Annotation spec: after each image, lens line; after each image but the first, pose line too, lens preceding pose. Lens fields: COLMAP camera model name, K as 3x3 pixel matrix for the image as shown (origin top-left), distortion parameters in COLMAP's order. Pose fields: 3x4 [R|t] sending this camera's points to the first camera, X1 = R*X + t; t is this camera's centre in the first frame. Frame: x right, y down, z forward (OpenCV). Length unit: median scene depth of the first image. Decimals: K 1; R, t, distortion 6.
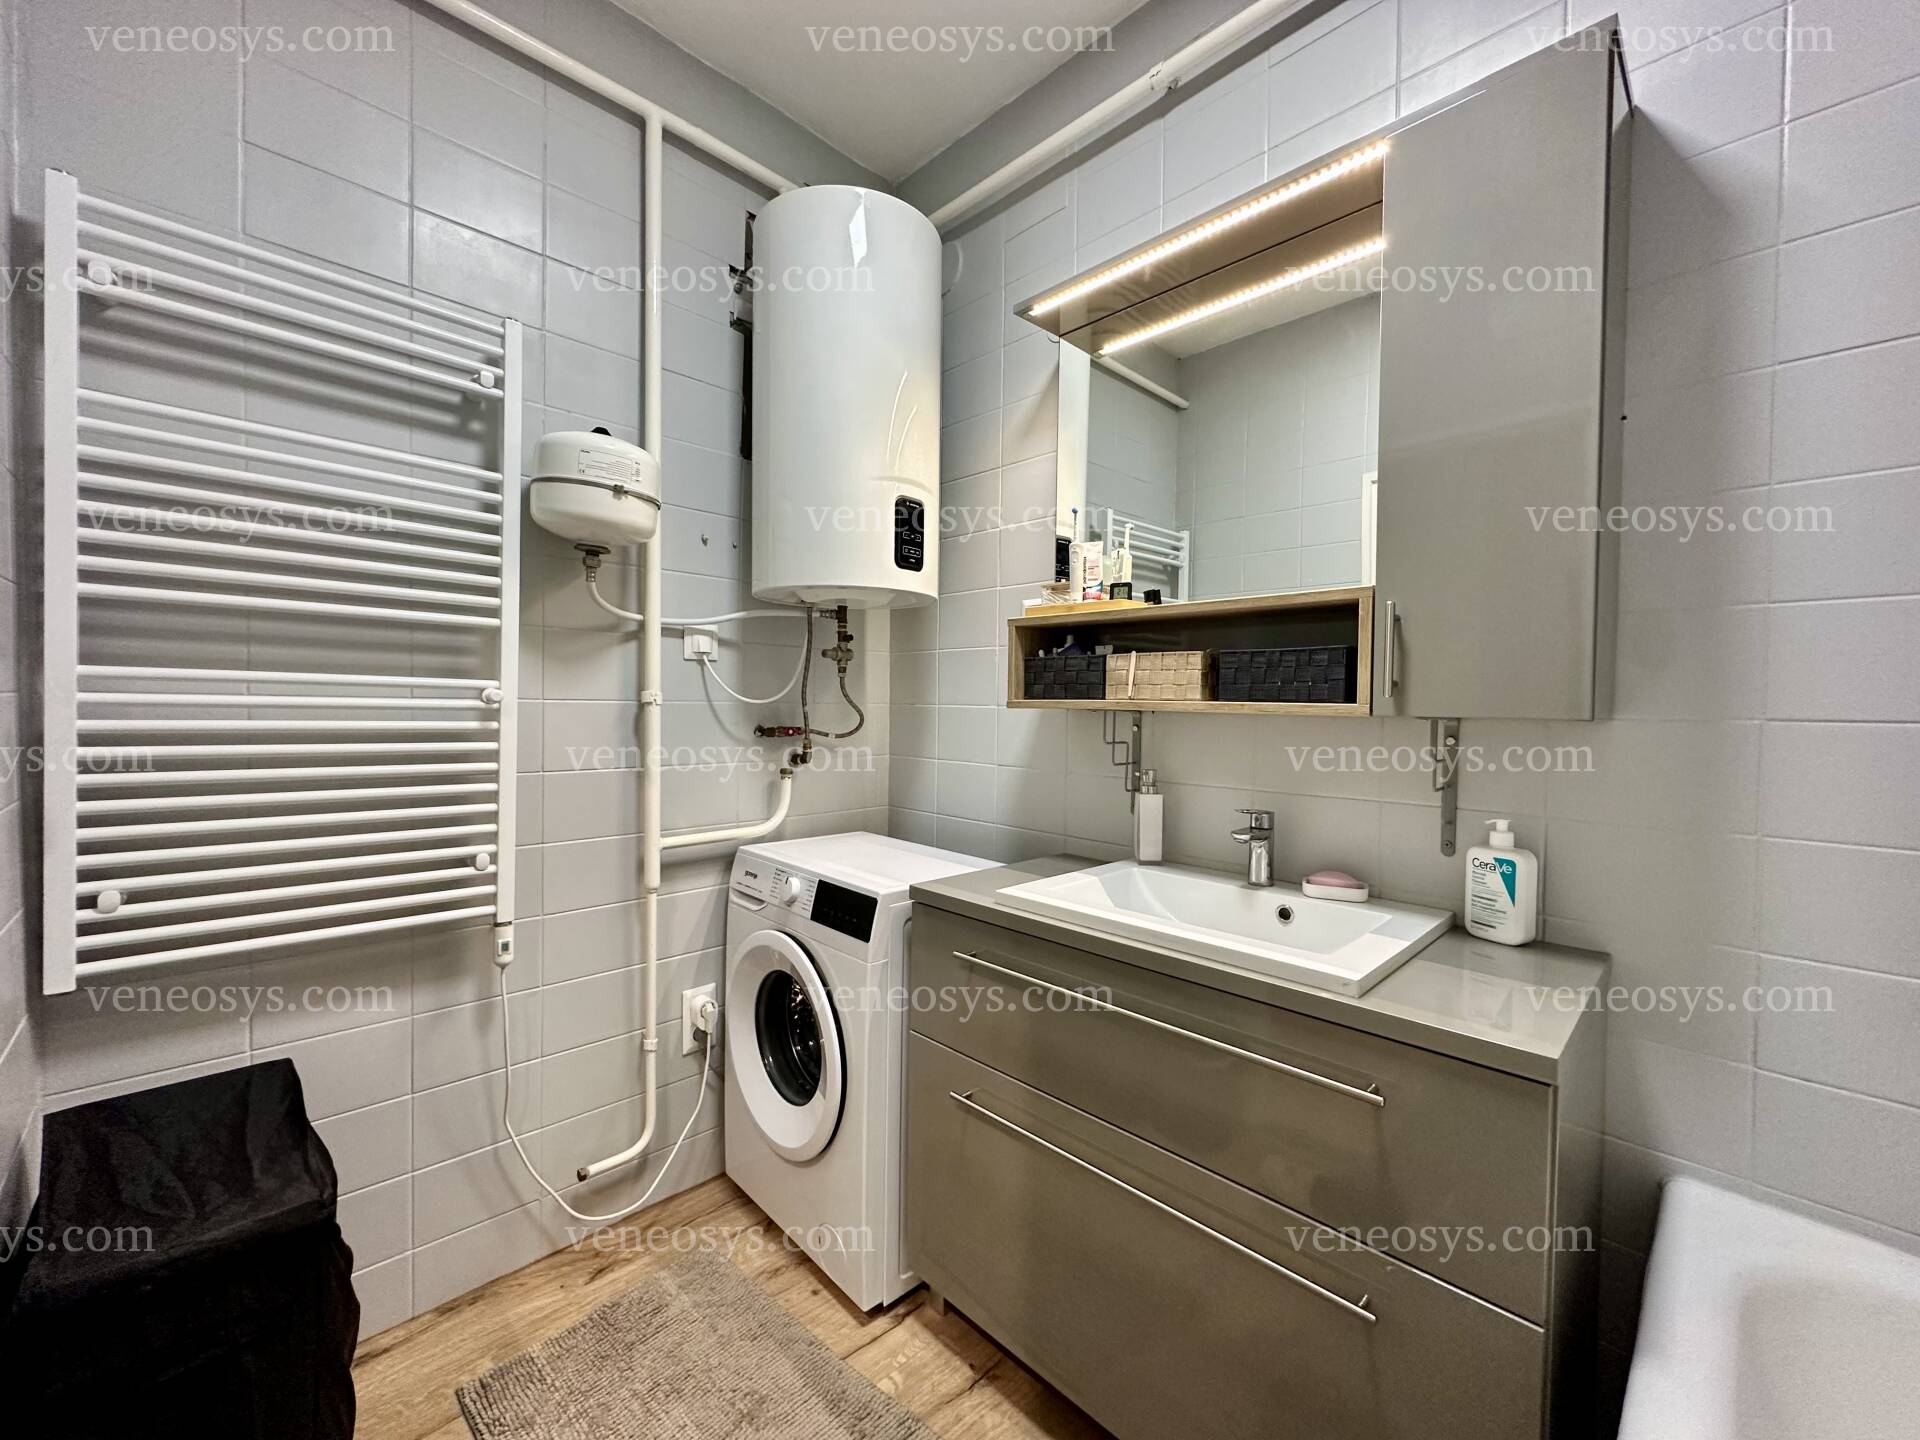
lens RADIAL K [[763.3, 0, 962.1], [0, 763.3, 717.6], [0, 0, 1]] dist [-0.006128, 0.001011]
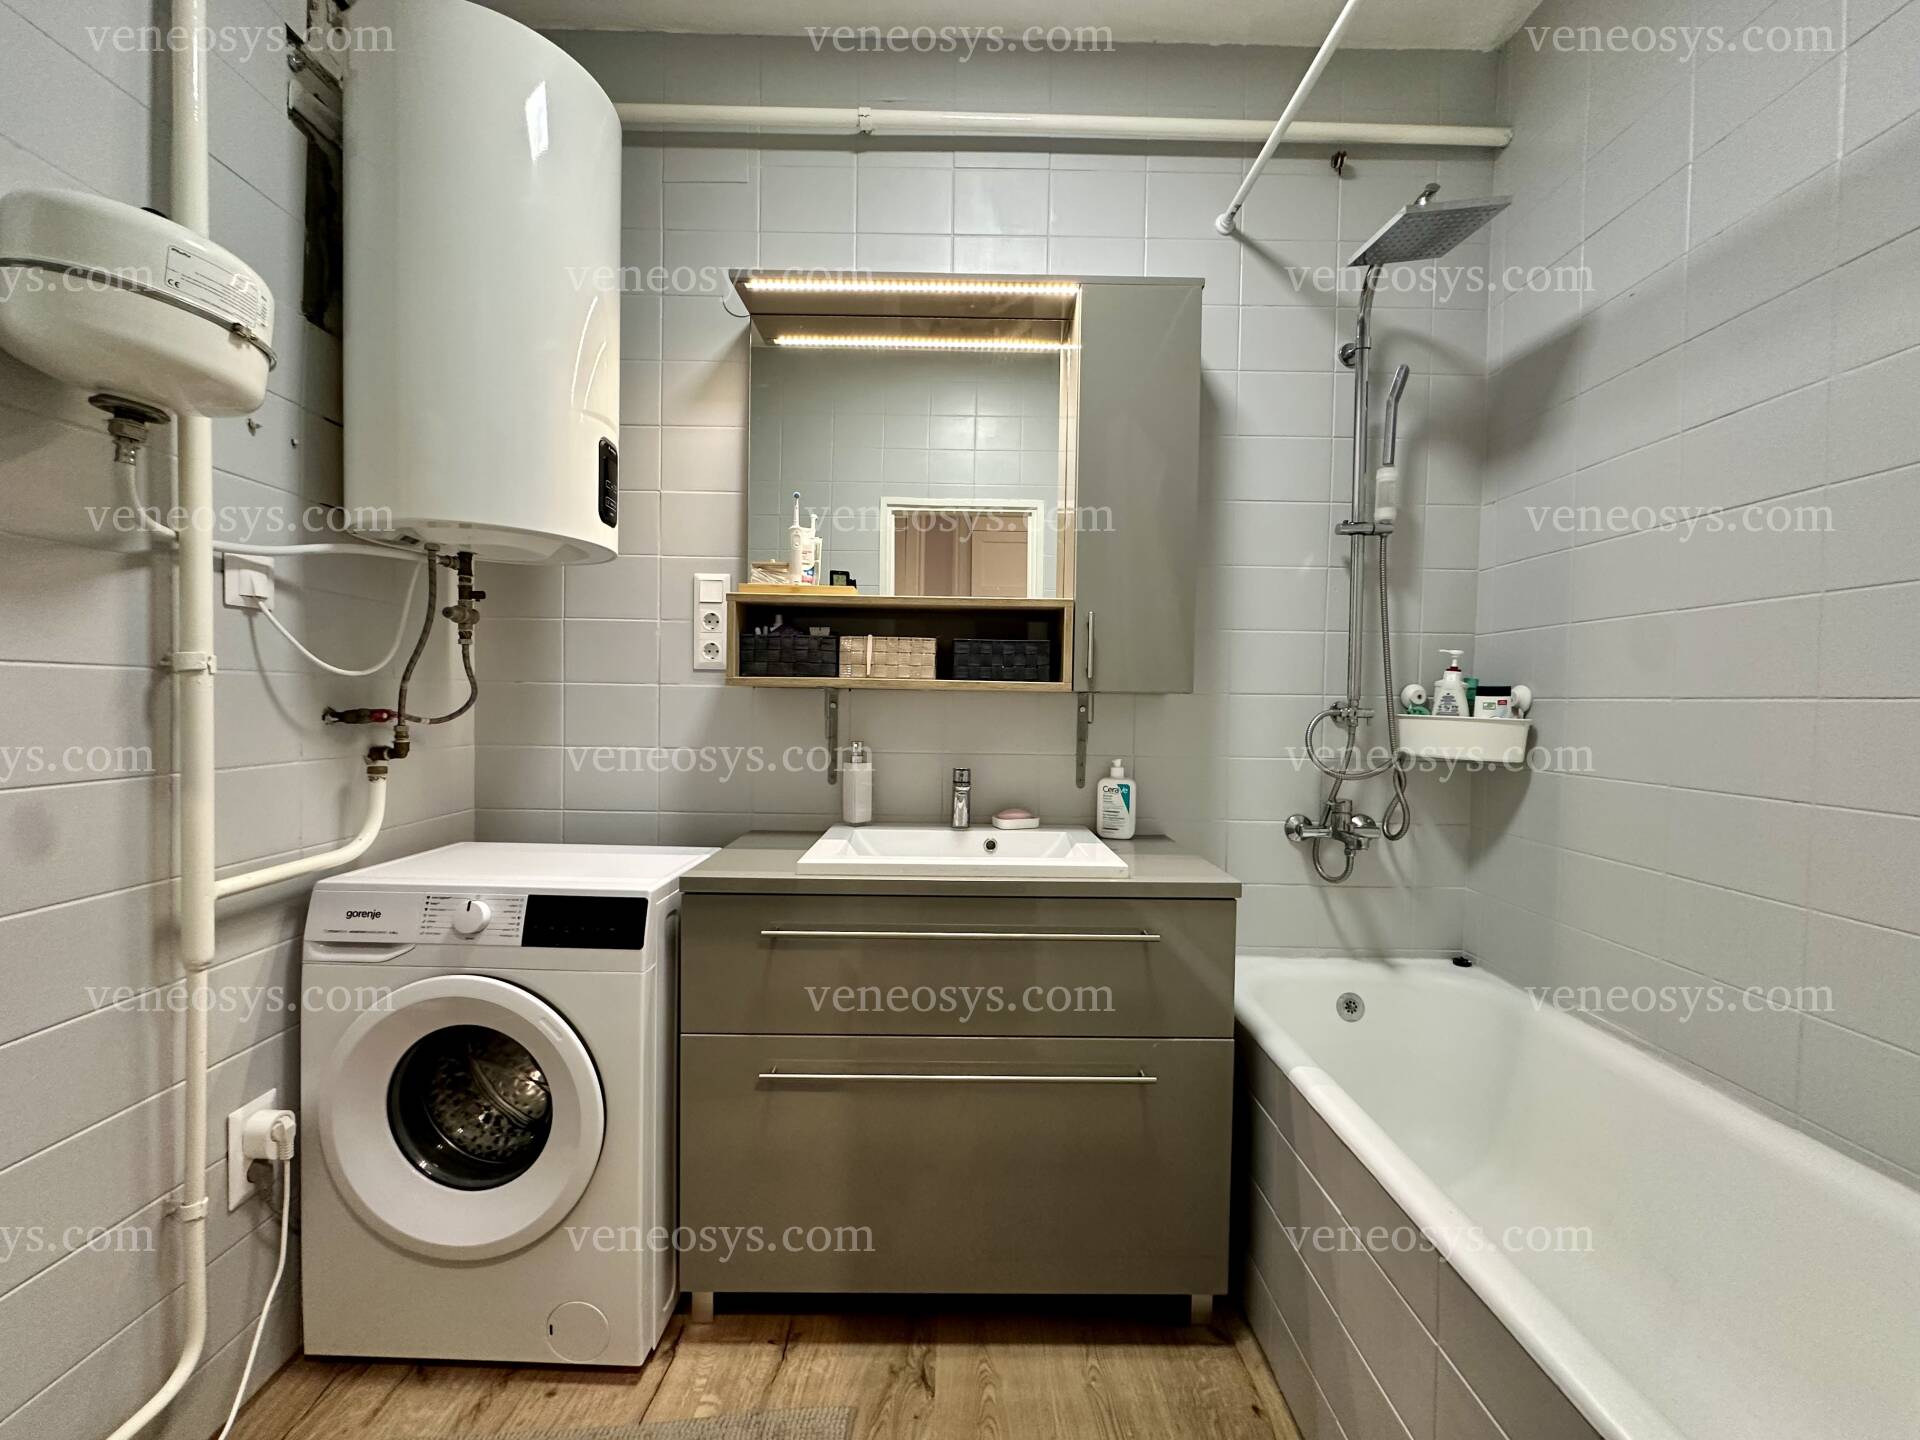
lens RADIAL K [[763.3, 0, 960.1], [0, 763.3, 718.7], [0, 0, 1]] dist [-0.006128, 0.001011]
pose [[0.697112, -0.019334, 0.716702, -0.439360], [0.008517, 0.999789, 0.018686, 0.014972], [-0.716912, -0.006922, 0.697129, 0.111976]]
